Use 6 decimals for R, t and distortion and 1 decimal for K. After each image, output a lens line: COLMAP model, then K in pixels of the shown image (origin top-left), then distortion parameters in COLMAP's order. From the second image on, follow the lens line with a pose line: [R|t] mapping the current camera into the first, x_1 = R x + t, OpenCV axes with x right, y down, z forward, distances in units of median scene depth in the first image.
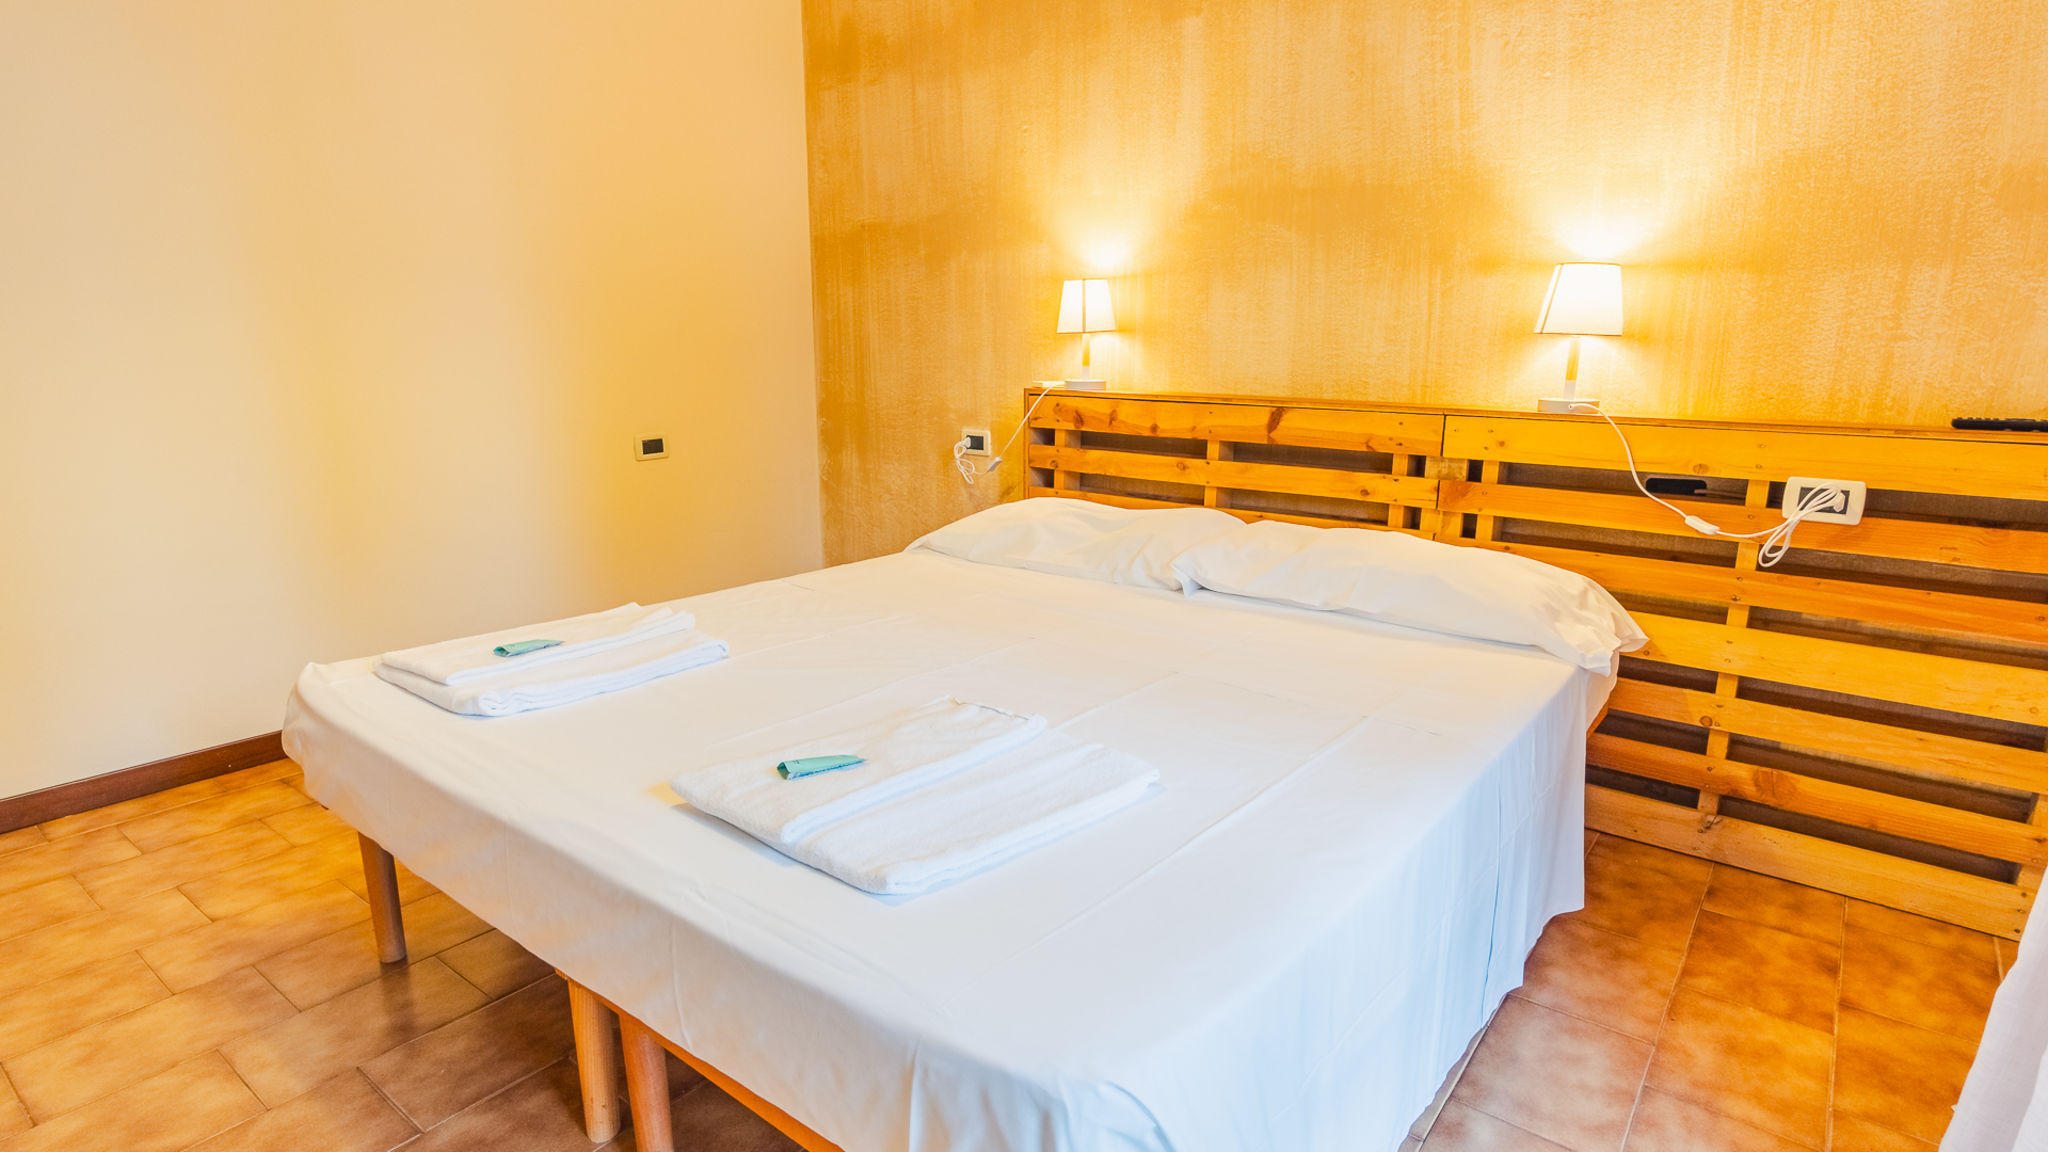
lens RADIAL K [[1067.3, 0, 994.6], [0, 1067.3, 573.5], [0, 0, 1]] dist [0.008443, 0.000596]
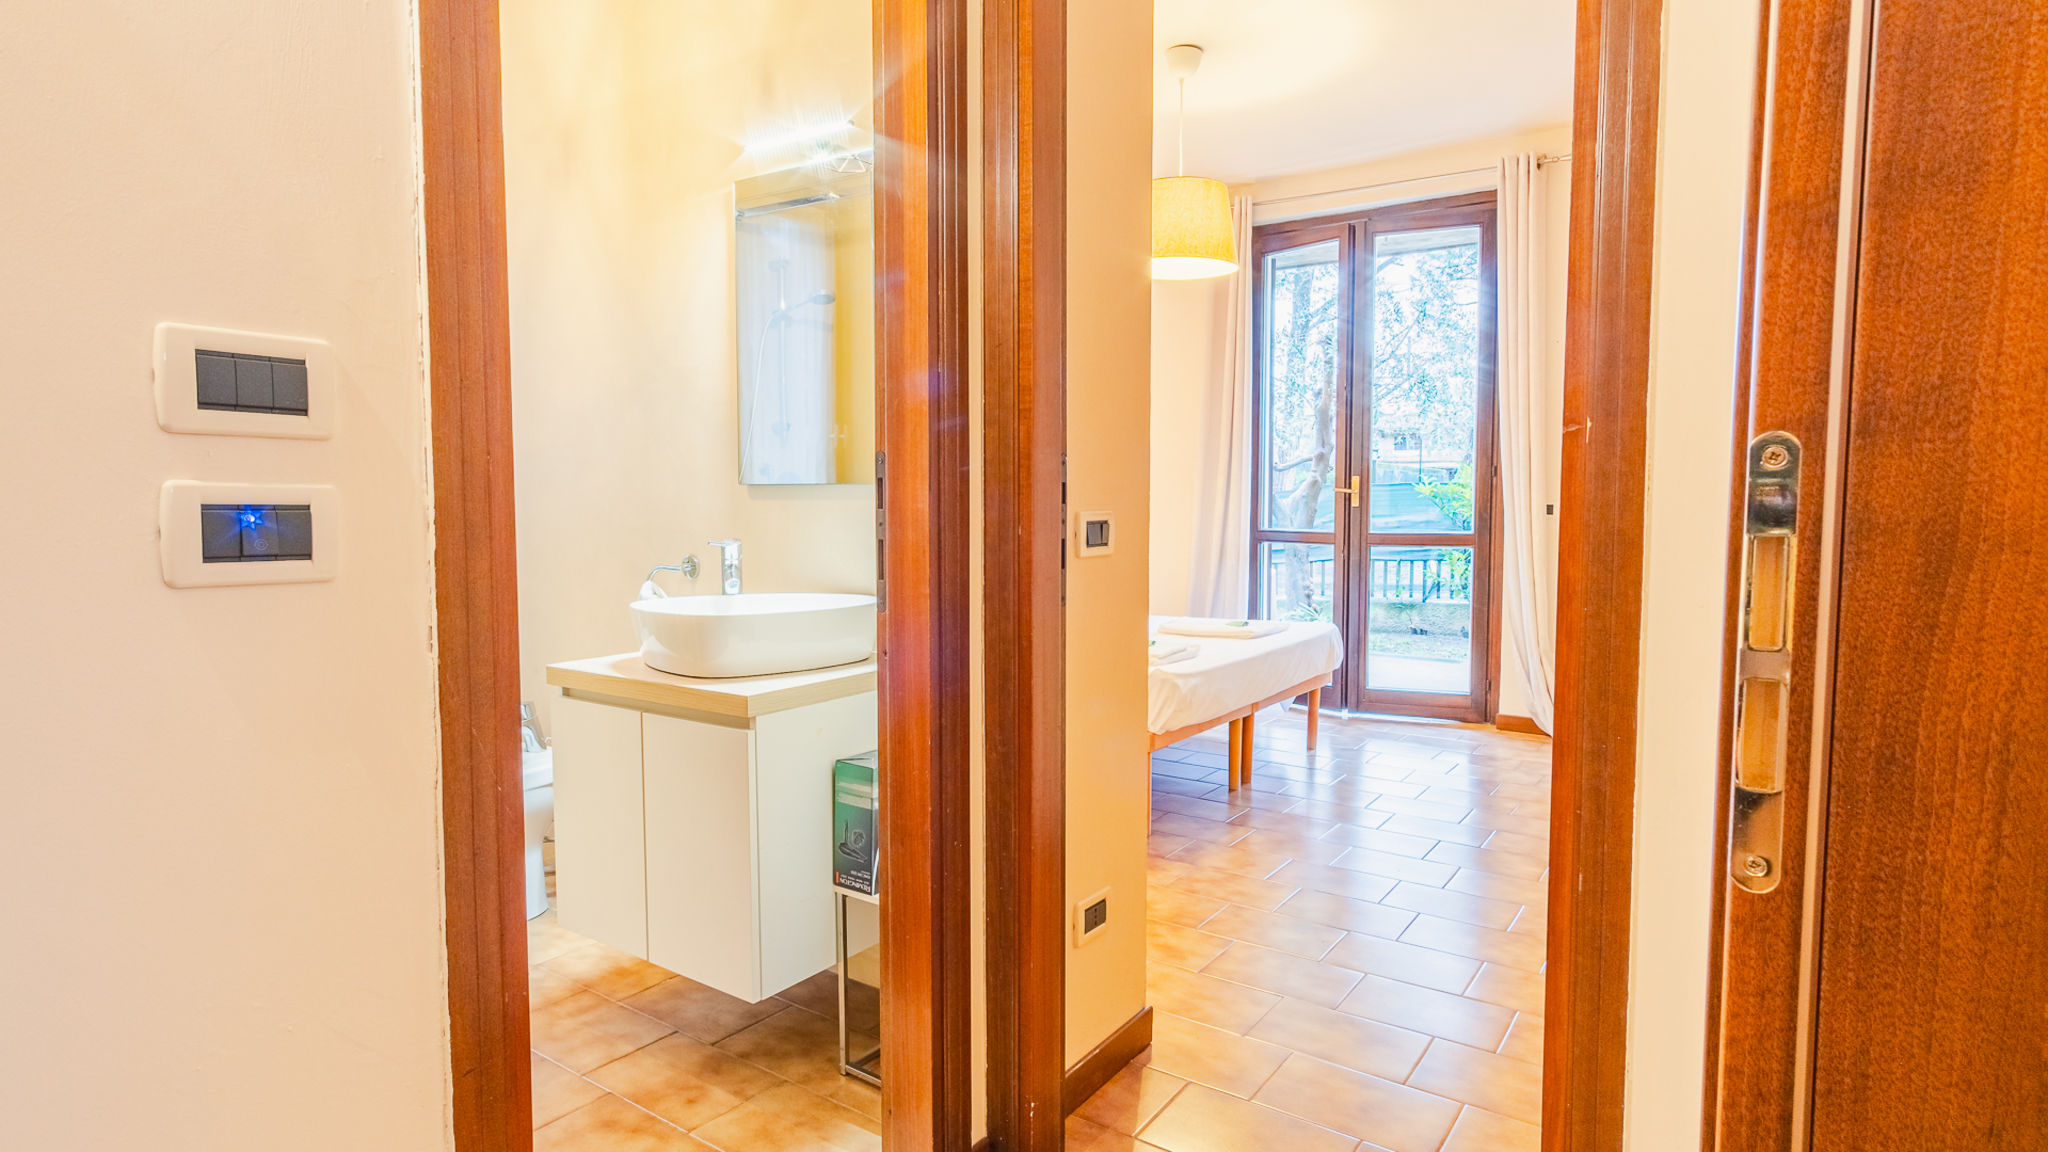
lens RADIAL K [[1152.3, 0, 1026.1], [0, 1152.3, 592.1], [0, 0, 1]] dist [0.013357, -0.000089]
pose [[-0.081138, -0.090801, 0.992558, -1.794914], [0.215253, 0.970745, 0.106402, -0.219540], [-0.973182, 0.222284, -0.059219, 0.884817]]
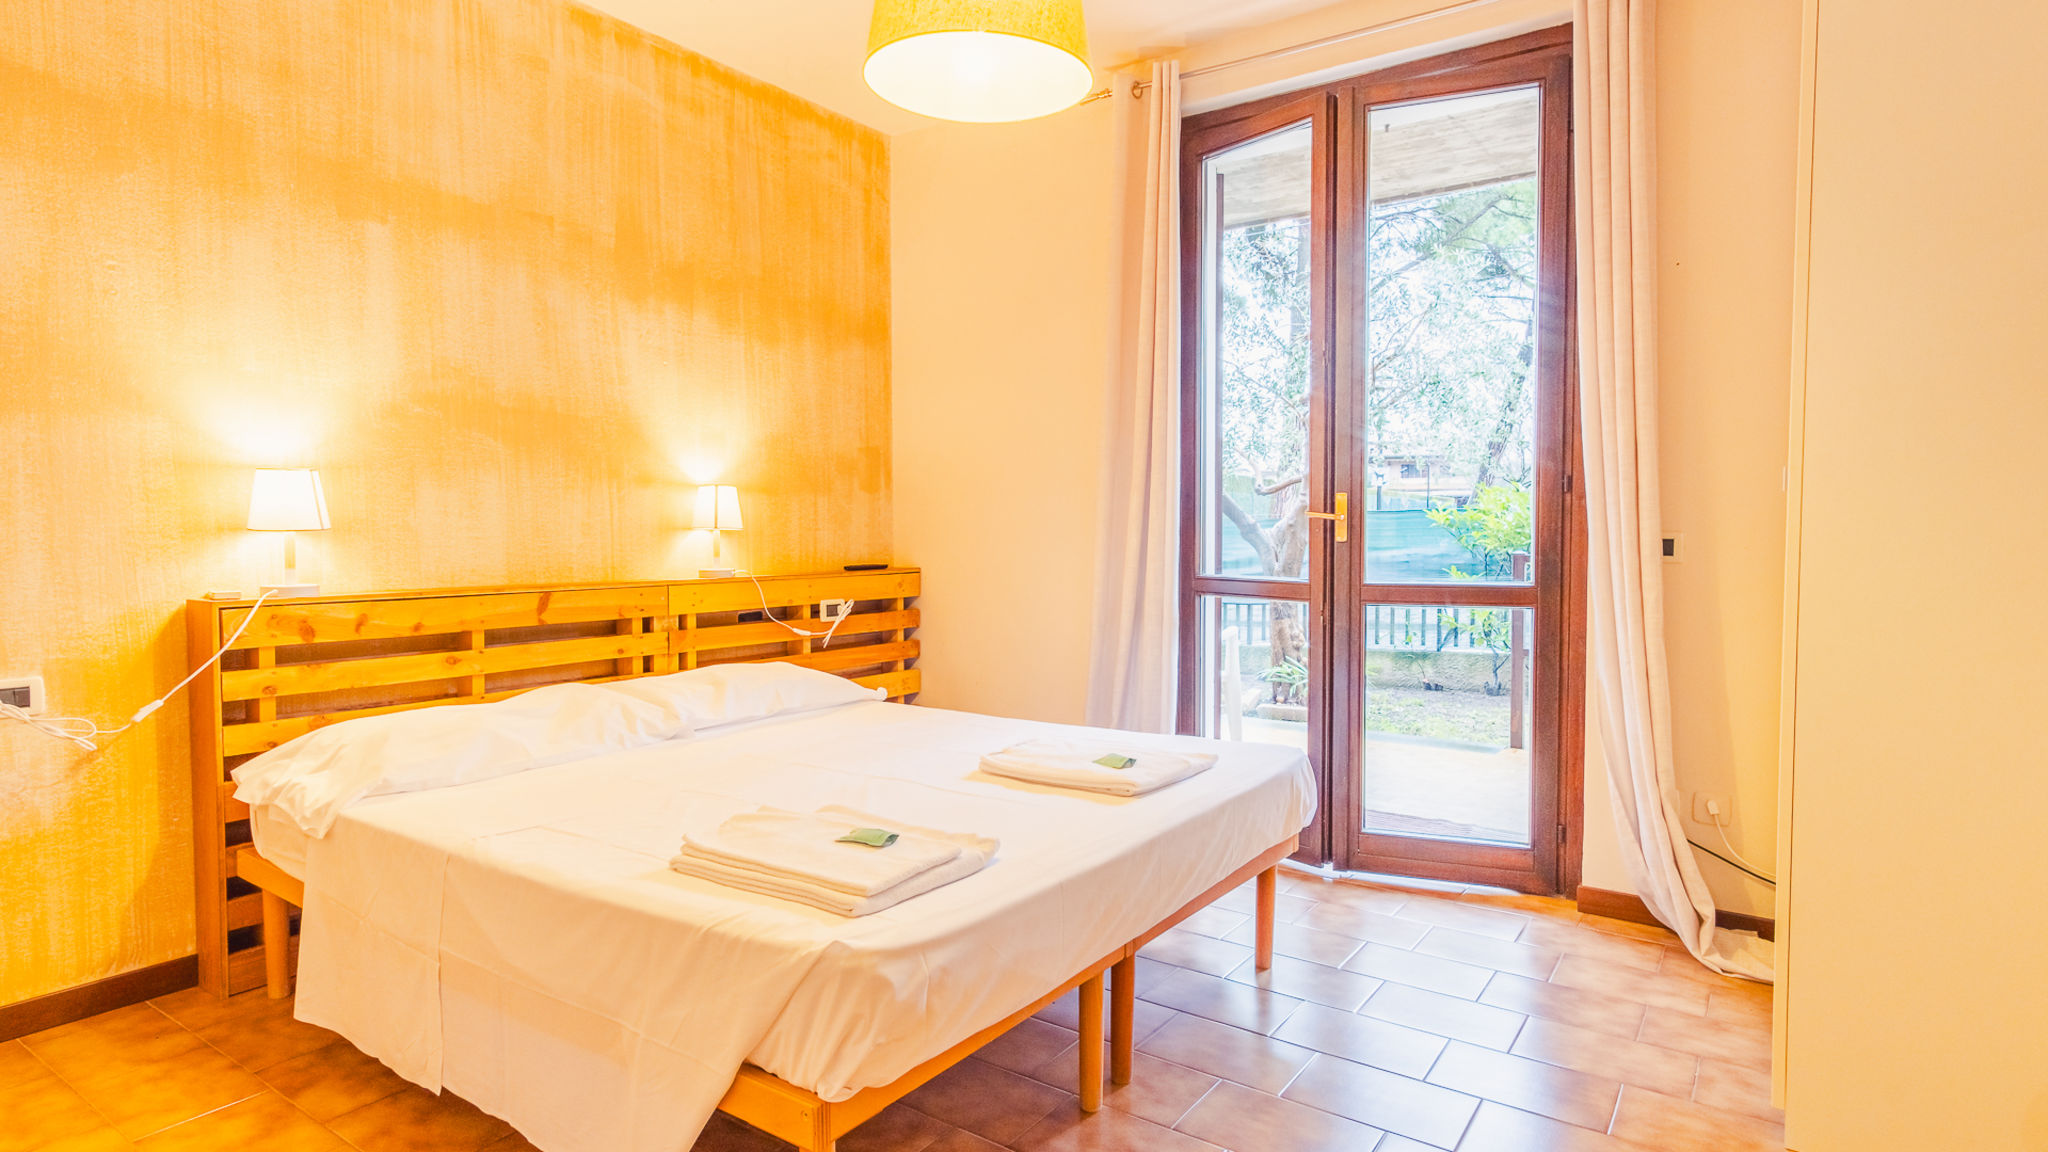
lens RADIAL K [[1152.3, 0, 1026.1], [0, 1152.3, 592.1], [0, 0, 1]] dist [0.013357, -0.000089]
pose [[-0.075153, -0.064624, 0.995076, -1.025786], [0.218020, 0.972690, 0.079636, -0.144690], [-0.973046, 0.222931, -0.059012, 0.580717]]
